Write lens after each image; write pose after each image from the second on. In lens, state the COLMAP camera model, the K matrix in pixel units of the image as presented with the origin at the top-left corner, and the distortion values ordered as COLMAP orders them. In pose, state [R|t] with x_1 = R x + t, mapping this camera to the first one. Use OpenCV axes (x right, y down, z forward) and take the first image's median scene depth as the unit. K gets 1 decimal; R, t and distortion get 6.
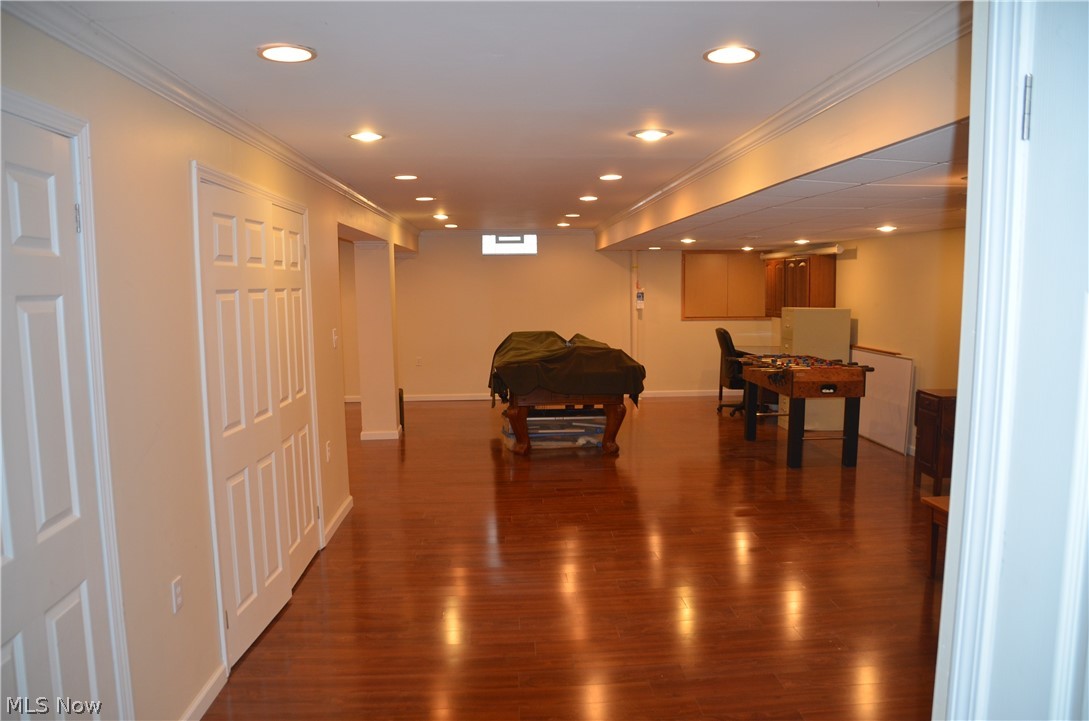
lens RADIAL K [[779.4, 0, 546.0], [0, 779.4, 366.2], [0, 0, 1]] dist [-0.060516, 0.003094]
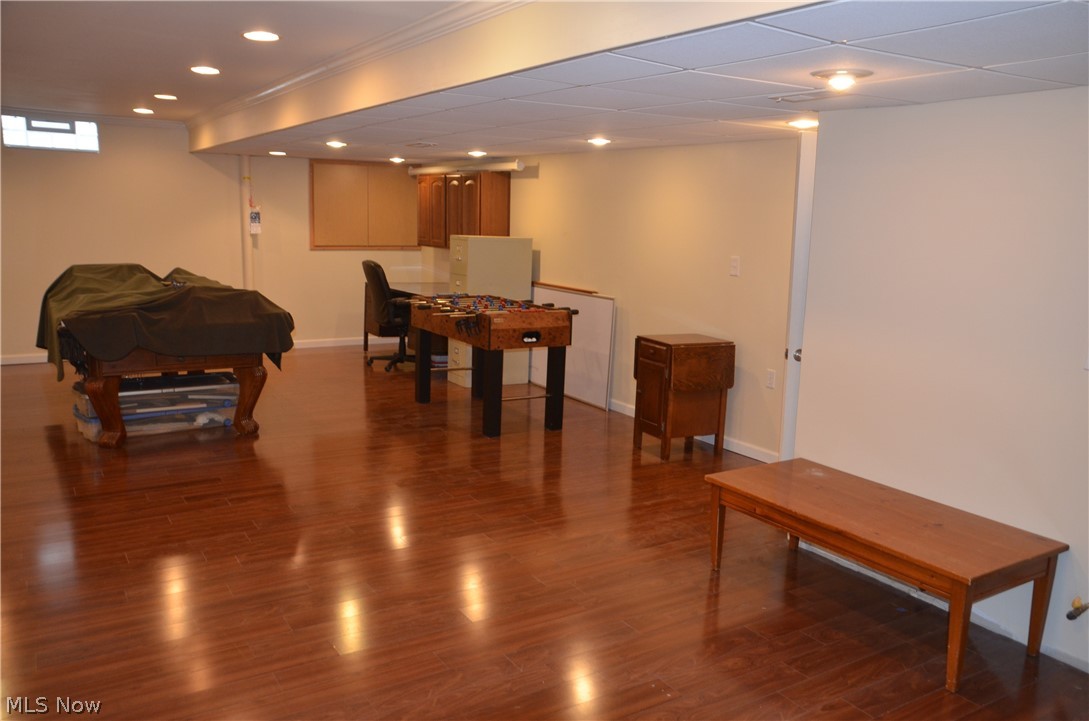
lens RADIAL K [[910.1, 0, 544.3], [0, 910.1, 363.1], [0, 0, 1]] dist [0.006165, 0.056259]
pose [[0.892403, -0.046270, 0.448860, -0.044827], [0.016386, 0.997396, 0.070238, -0.008865], [-0.450941, -0.055326, 0.890837, 0.112046]]
